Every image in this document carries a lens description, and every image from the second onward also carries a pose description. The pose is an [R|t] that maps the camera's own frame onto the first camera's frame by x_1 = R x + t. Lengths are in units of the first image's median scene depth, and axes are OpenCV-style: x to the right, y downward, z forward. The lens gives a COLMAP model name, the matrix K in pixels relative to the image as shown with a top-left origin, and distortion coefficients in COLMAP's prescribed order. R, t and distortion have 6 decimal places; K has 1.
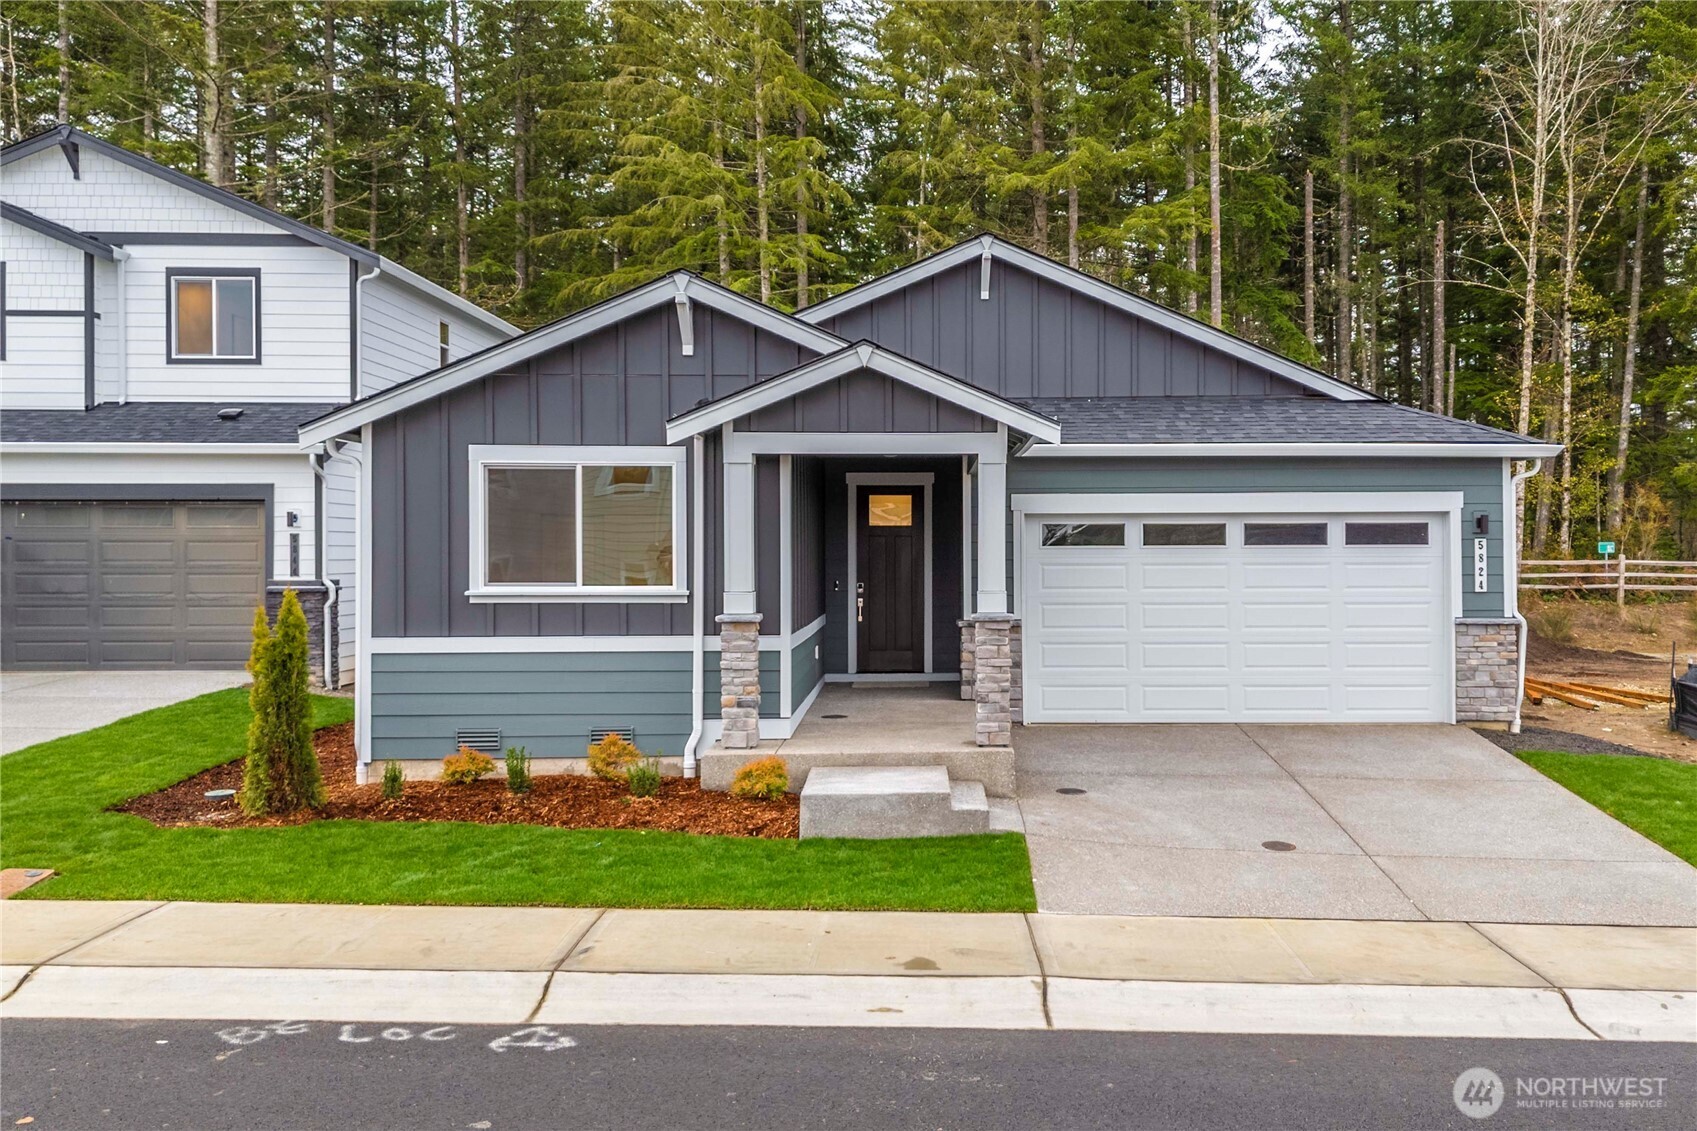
lens RADIAL K [[1402.2, 0, 848.5], [0, 1402.2, 565.5], [0, 0, 1]] dist [0.050485, -0.002153]
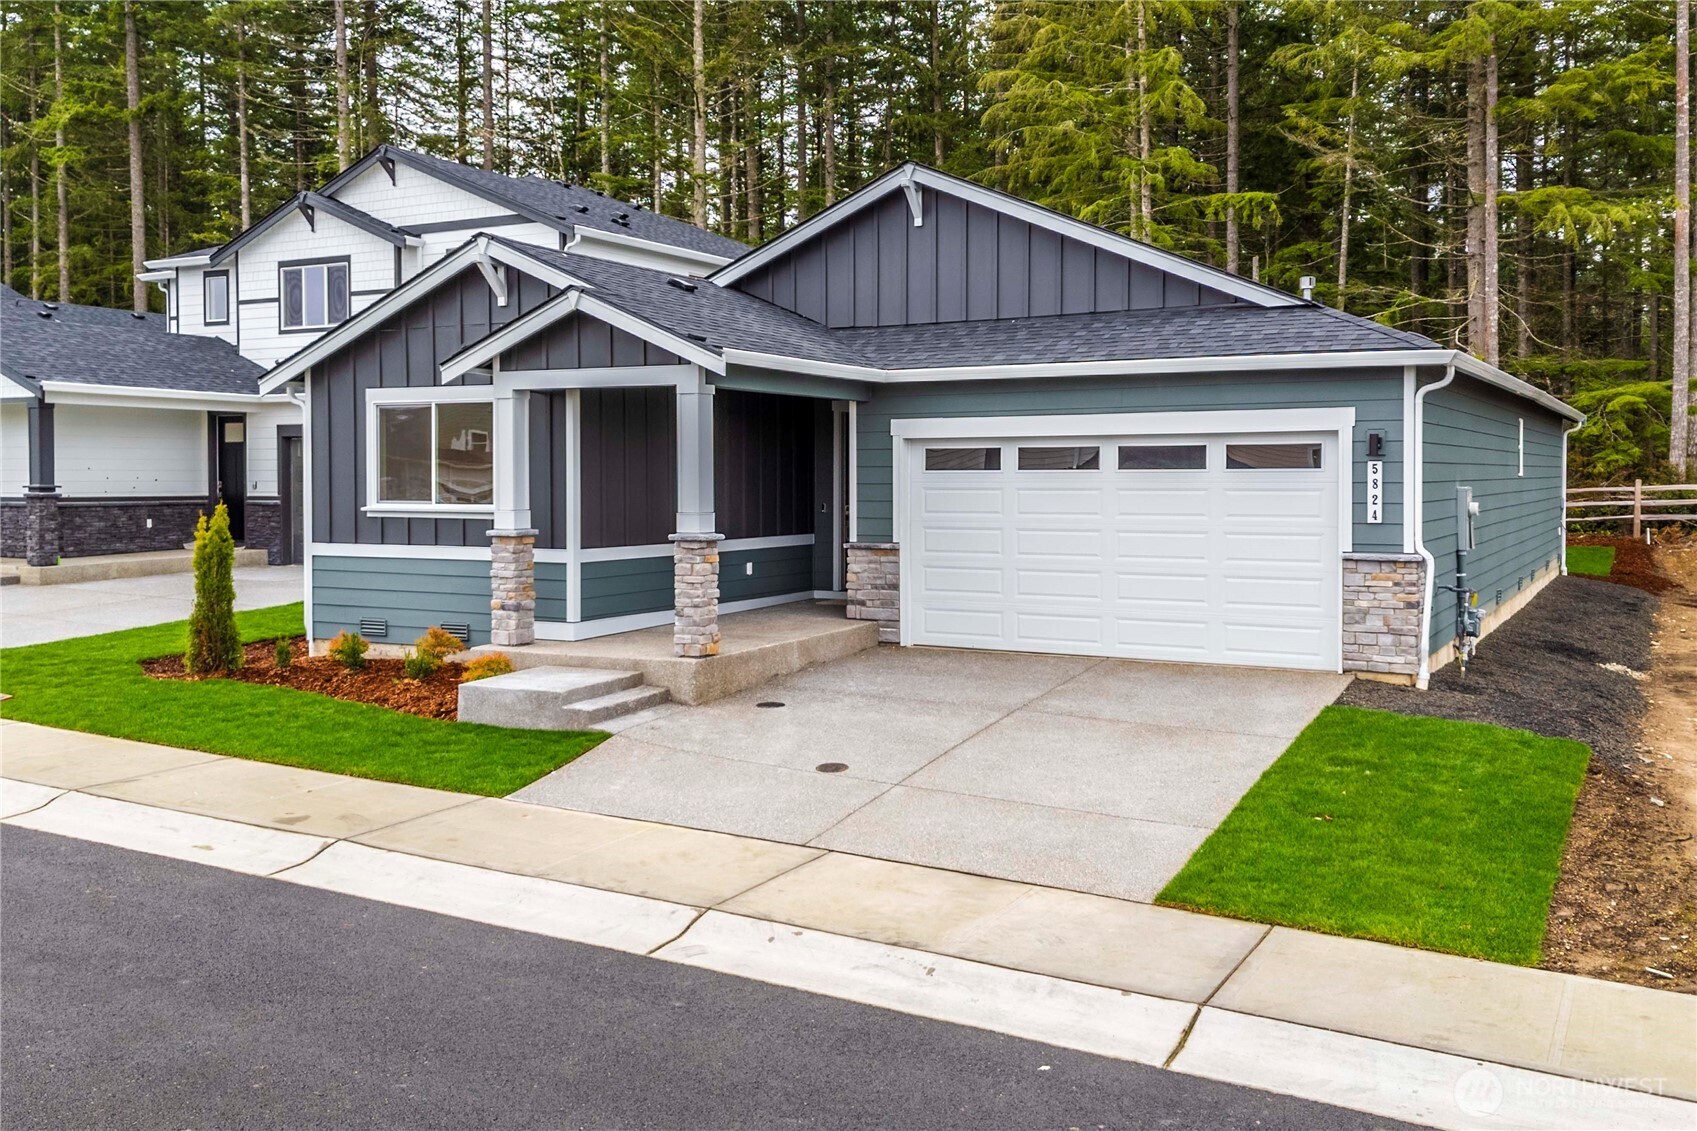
lens RADIAL K [[1393.0, 0, 848.4], [0, 1393.0, 503.4], [0, 0, 1]] dist [0.044711, -0.002797]
pose [[0.881476, 0.010795, -0.472105, 0.567675], [-0.005233, 0.999901, 0.013092, -0.002857], [0.472199, -0.009069, 0.881445, 0.093916]]
